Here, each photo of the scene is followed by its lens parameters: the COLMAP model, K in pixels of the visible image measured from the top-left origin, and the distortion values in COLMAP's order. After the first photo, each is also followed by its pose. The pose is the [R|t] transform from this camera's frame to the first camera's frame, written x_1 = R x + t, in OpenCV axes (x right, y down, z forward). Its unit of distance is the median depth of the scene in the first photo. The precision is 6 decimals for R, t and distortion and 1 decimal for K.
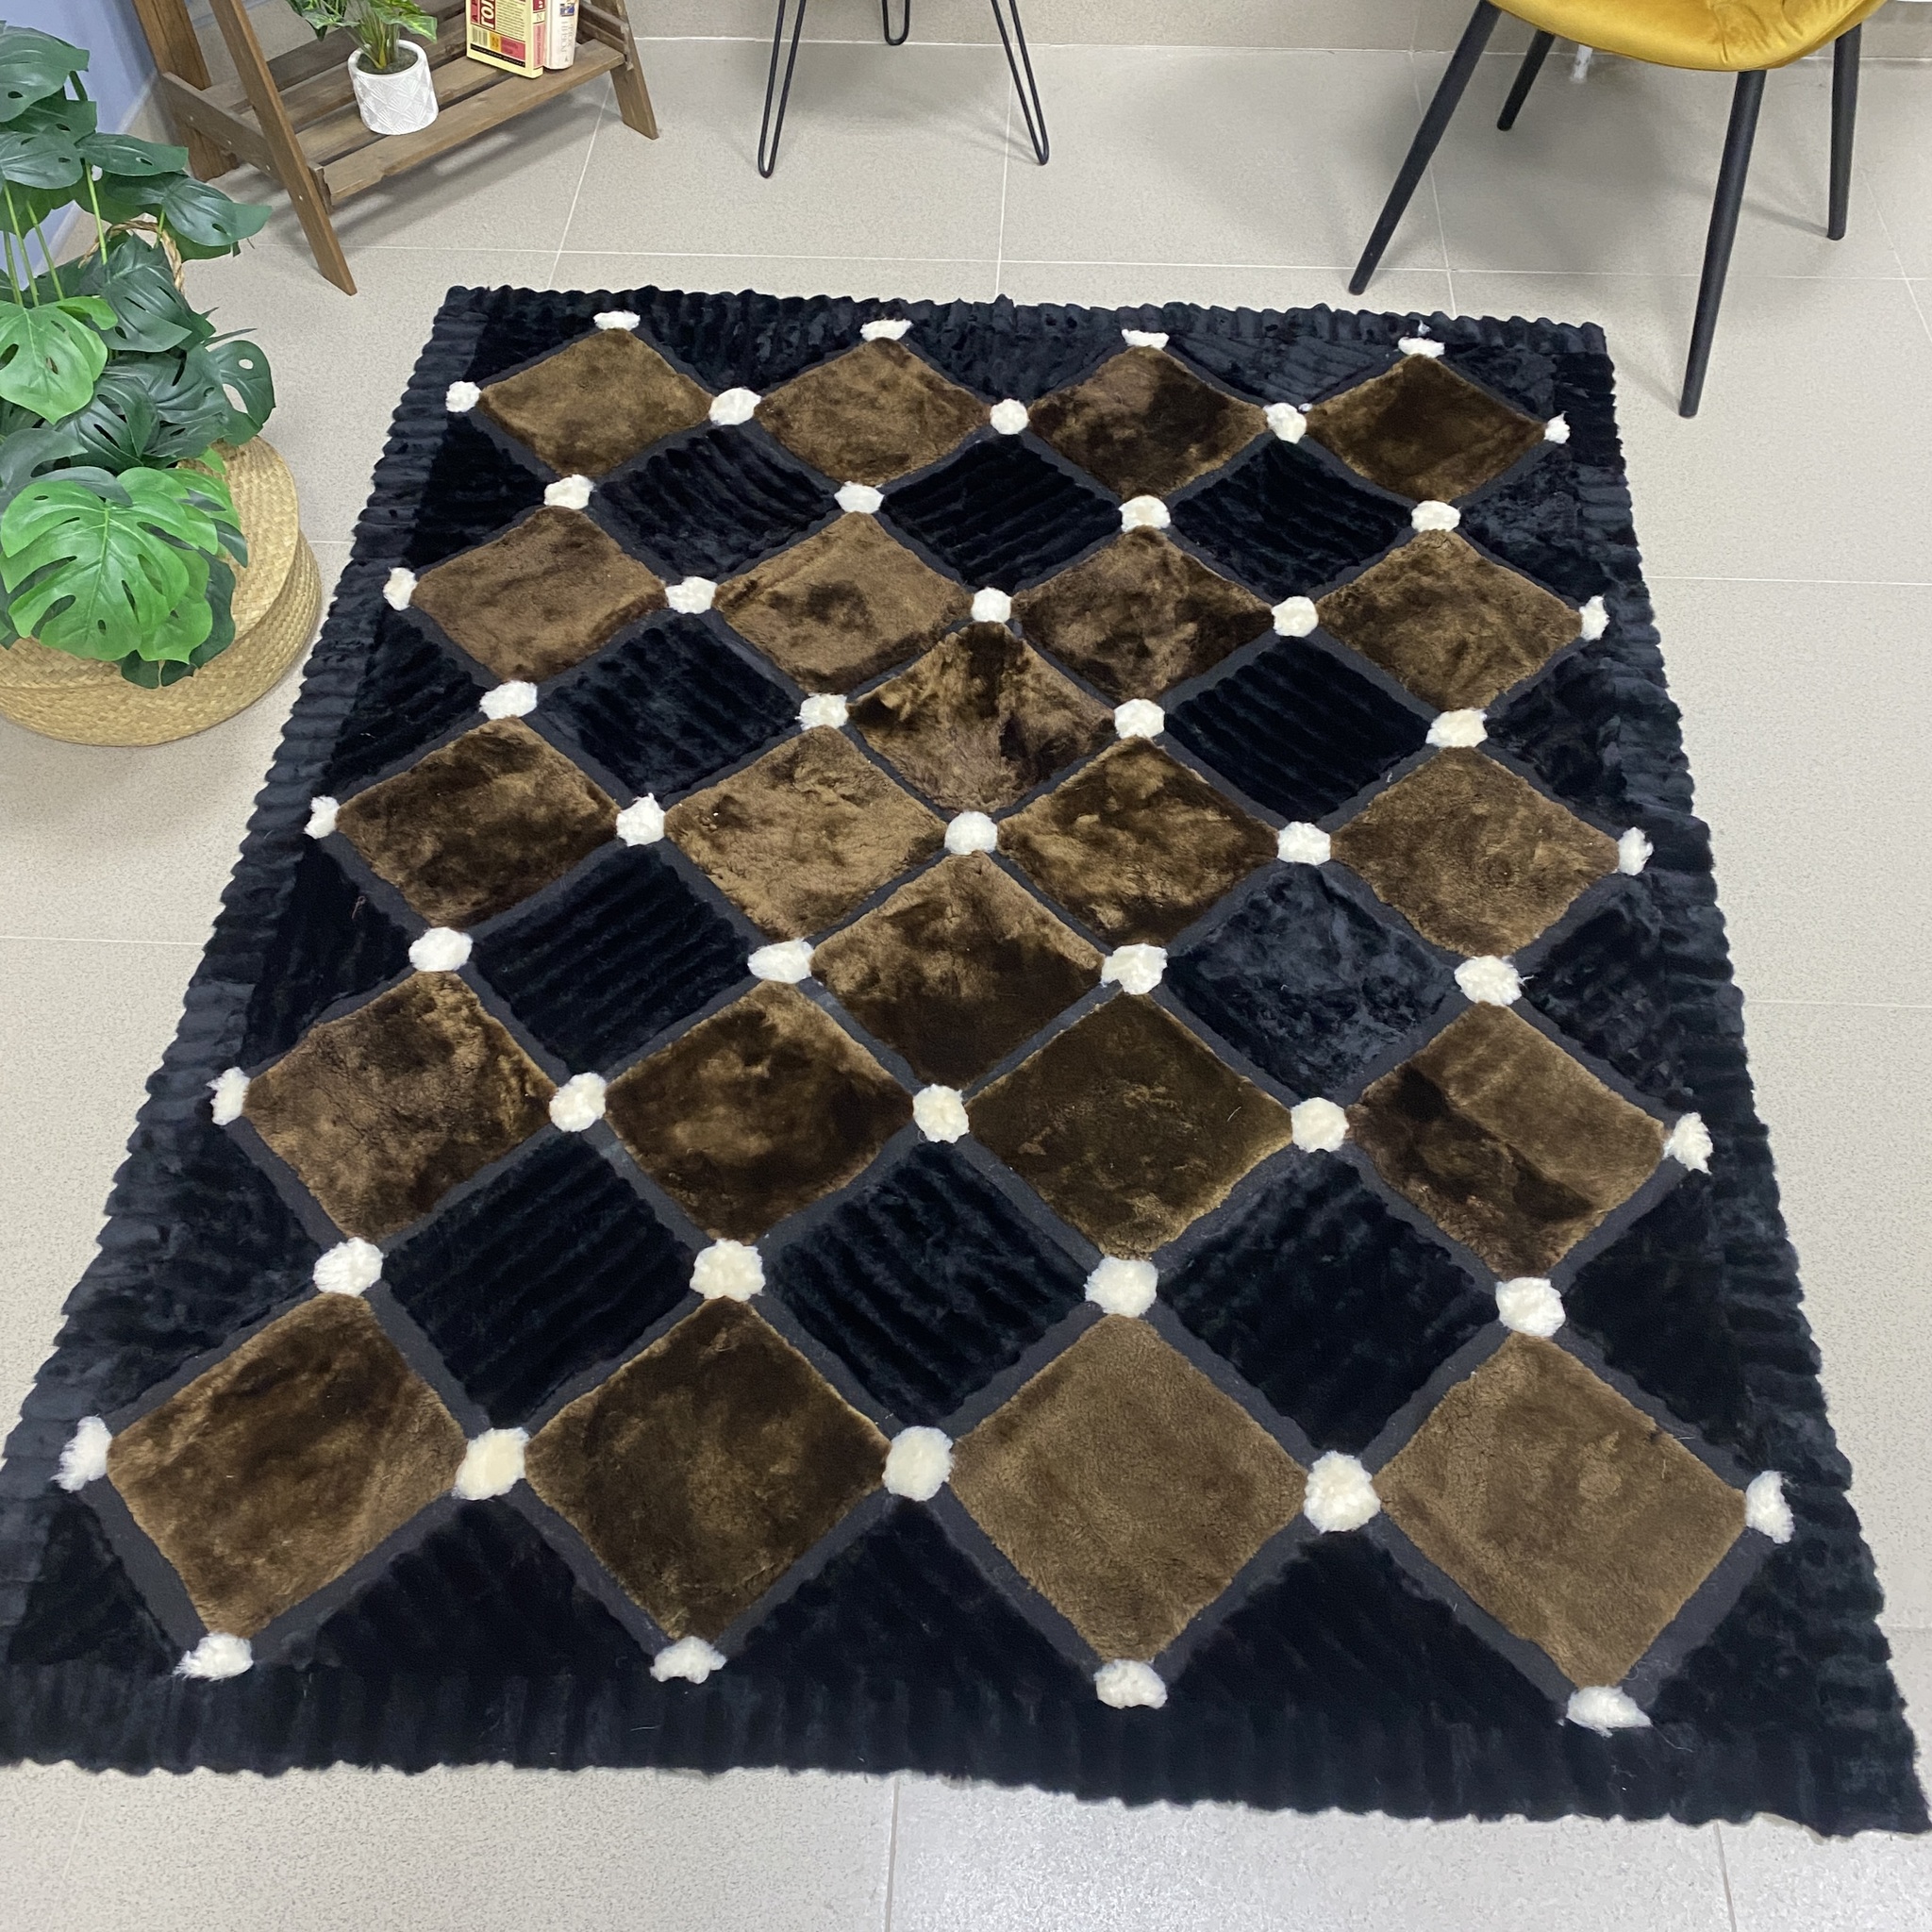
lens RADIAL K [[1946.4, 0, 956.5], [0, 1946.4, 960.0], [0, 0, 1]] dist [0.090760, -0.194445]
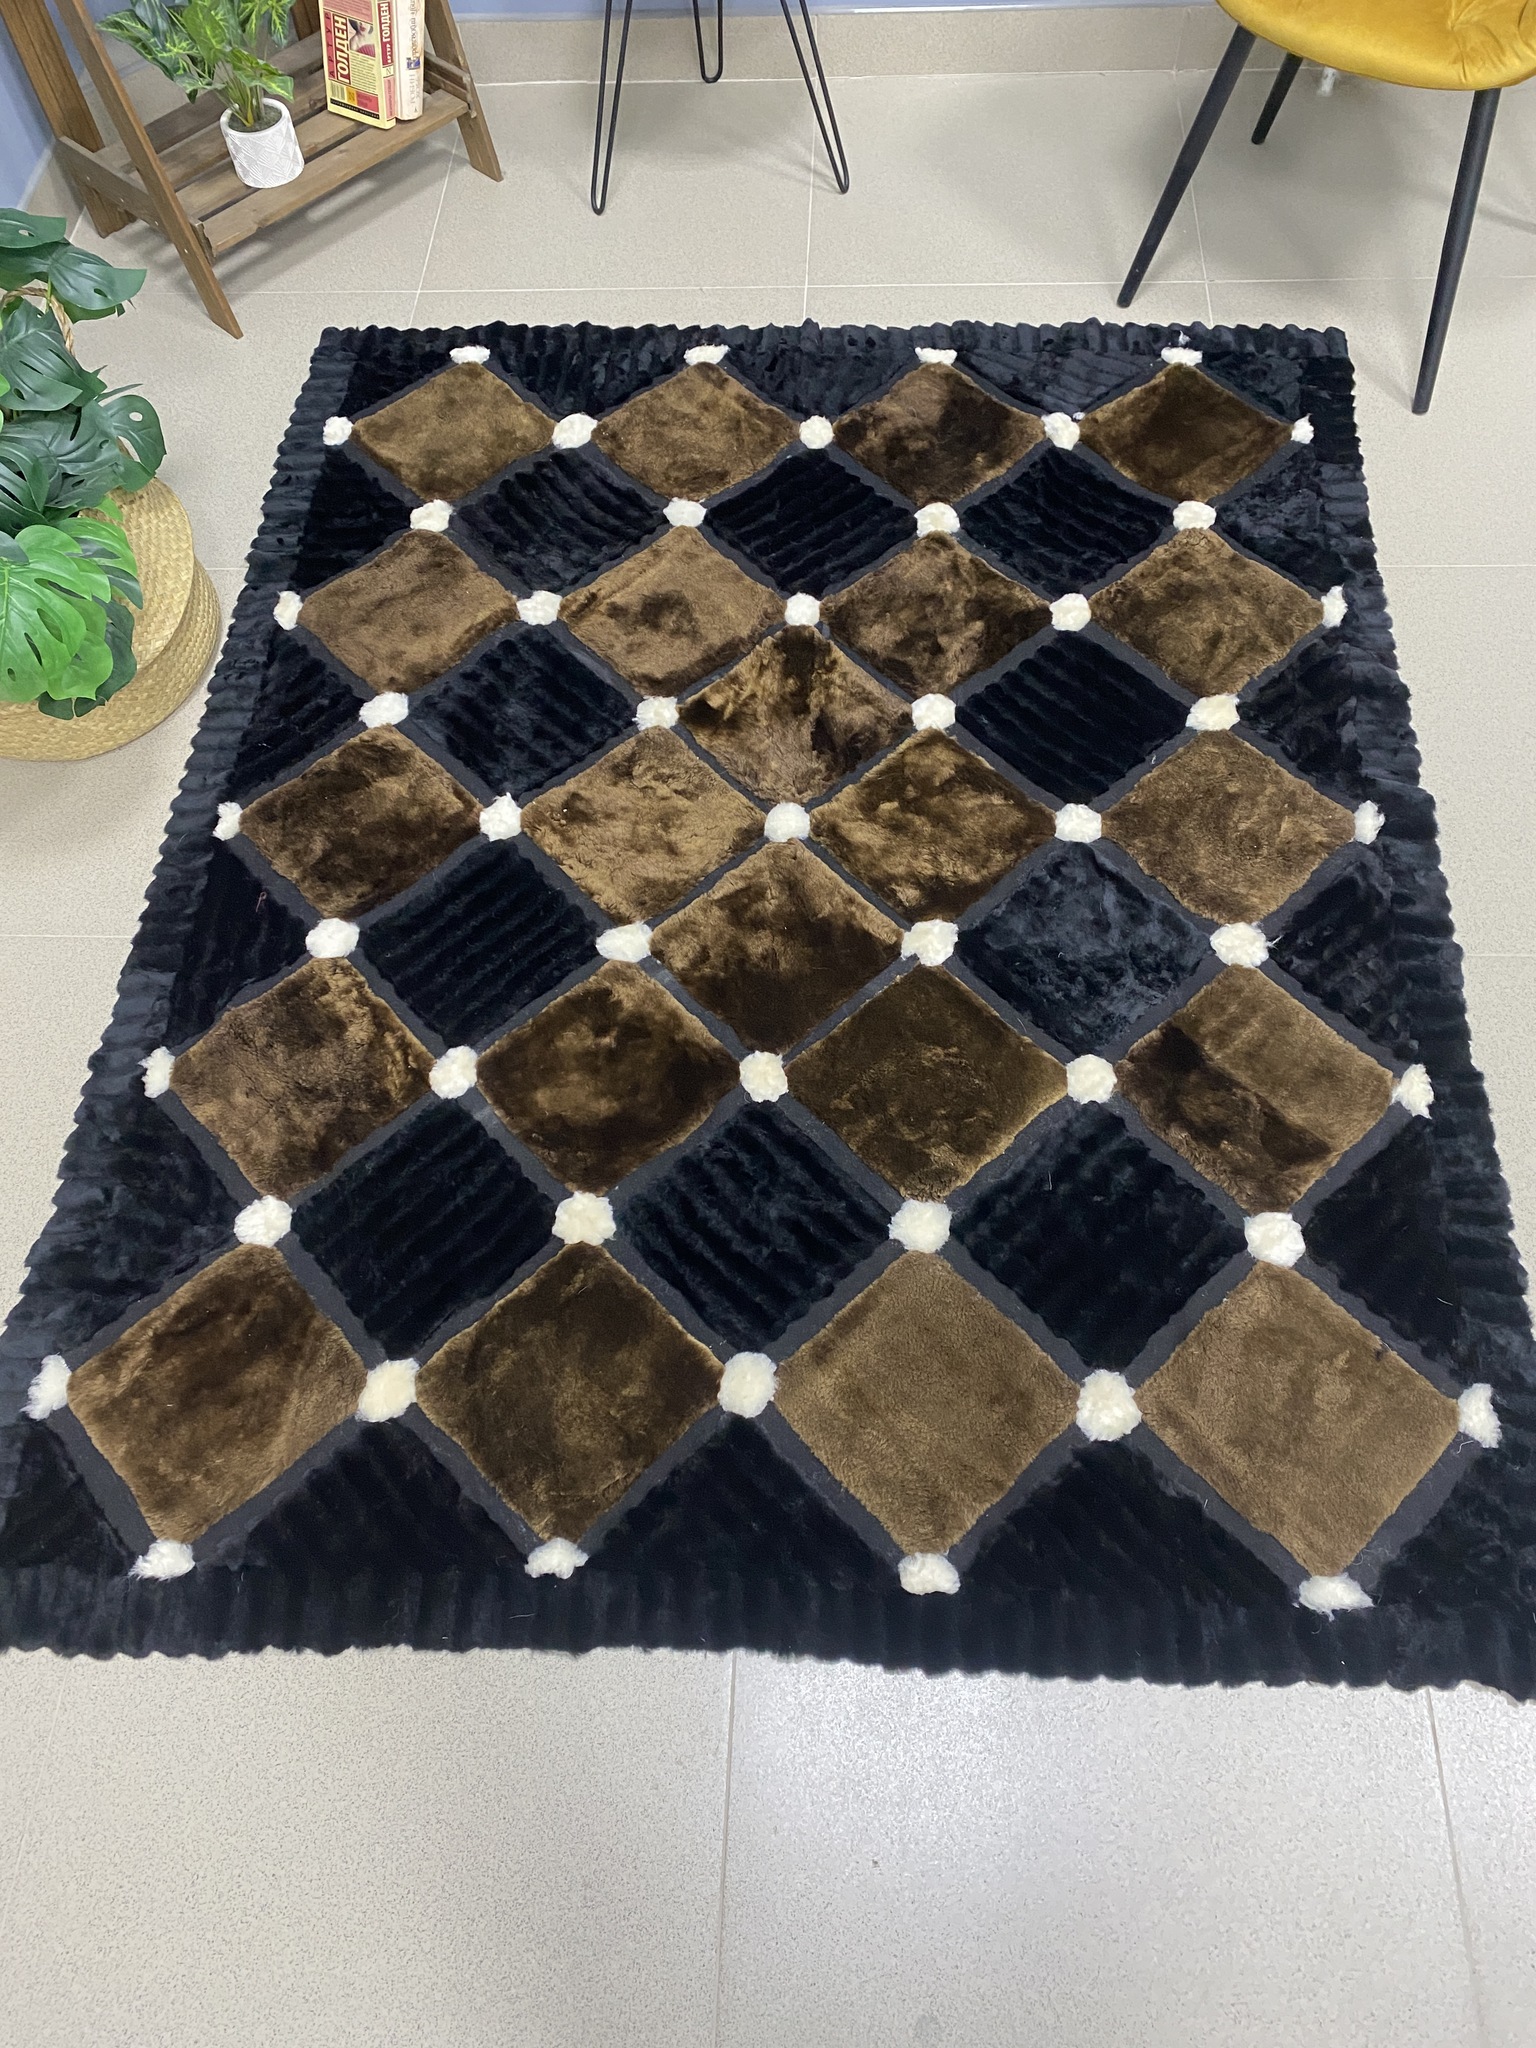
lens RADIAL K [[1558.6, 0, 768.0], [0, 1558.6, 1024.0], [0, 0, 1]] dist [0.047471, -0.063749]
pose [[0.999394, -0.023151, -0.025985, 0.018749], [0.026015, 0.992920, 0.115899, -0.056983], [0.023118, -0.116504, 0.992921, 0.078493]]
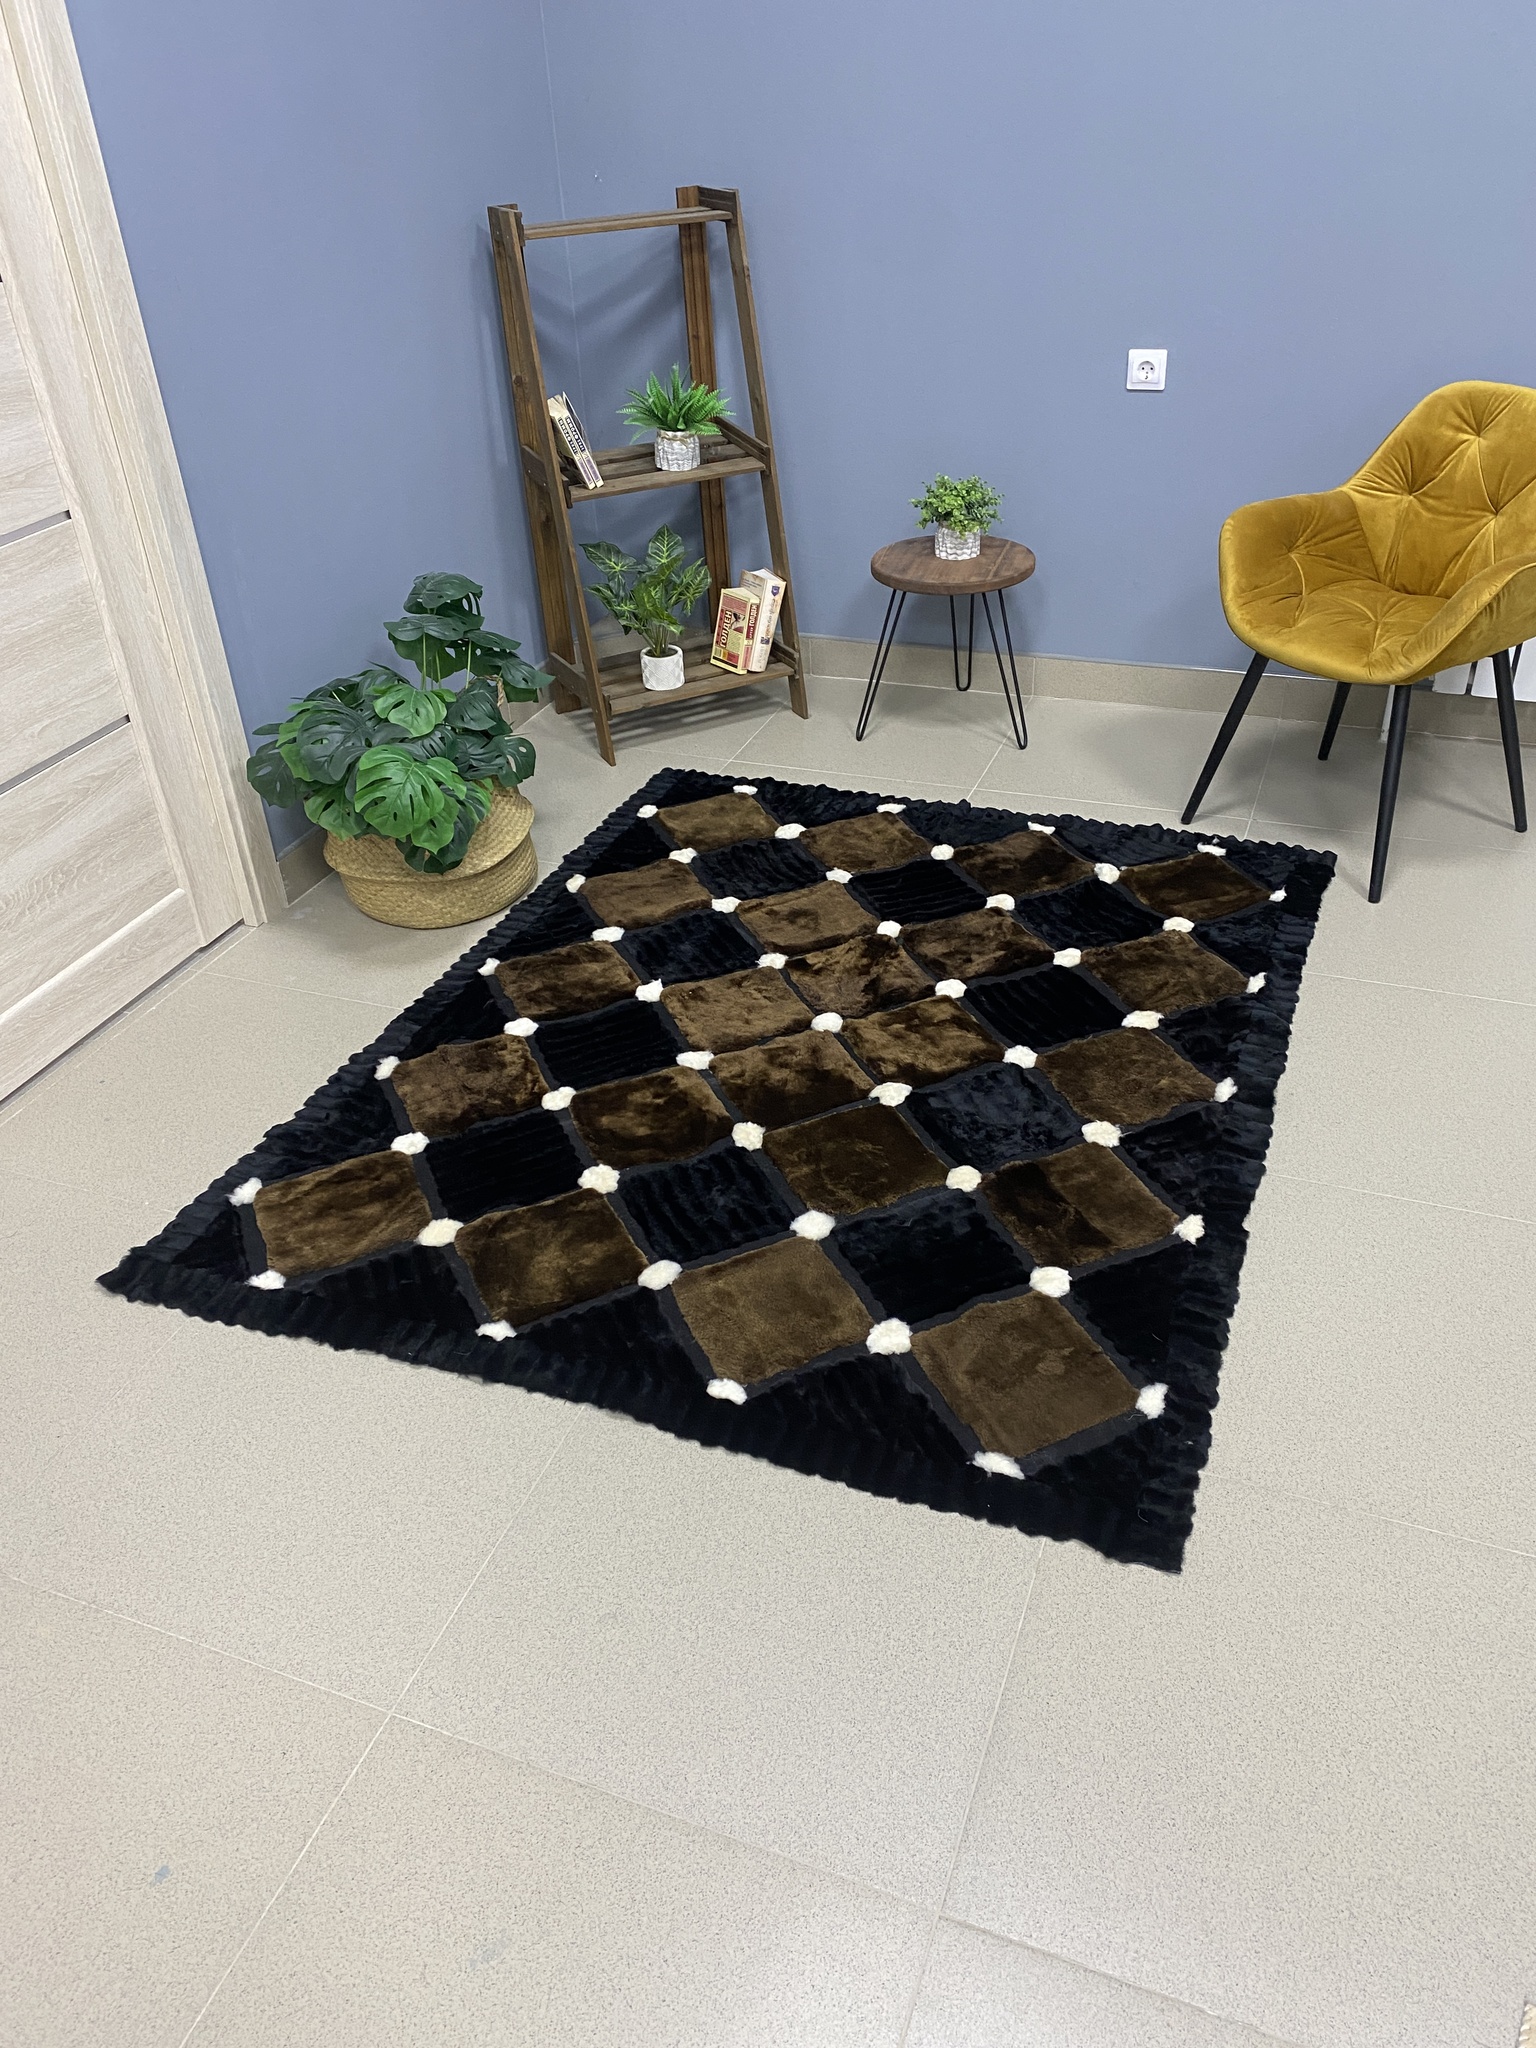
lens RADIAL K [[1544.6, 0, 768.0], [0, 1544.6, 1024.0], [0, 0, 1]] dist [0.147221, -0.363313]
pose [[0.949229, 0.145375, -0.278983, 0.356476], [-0.228206, 0.928613, -0.292574, 0.364843], [0.216534, 0.341385, 0.914642, -0.258567]]
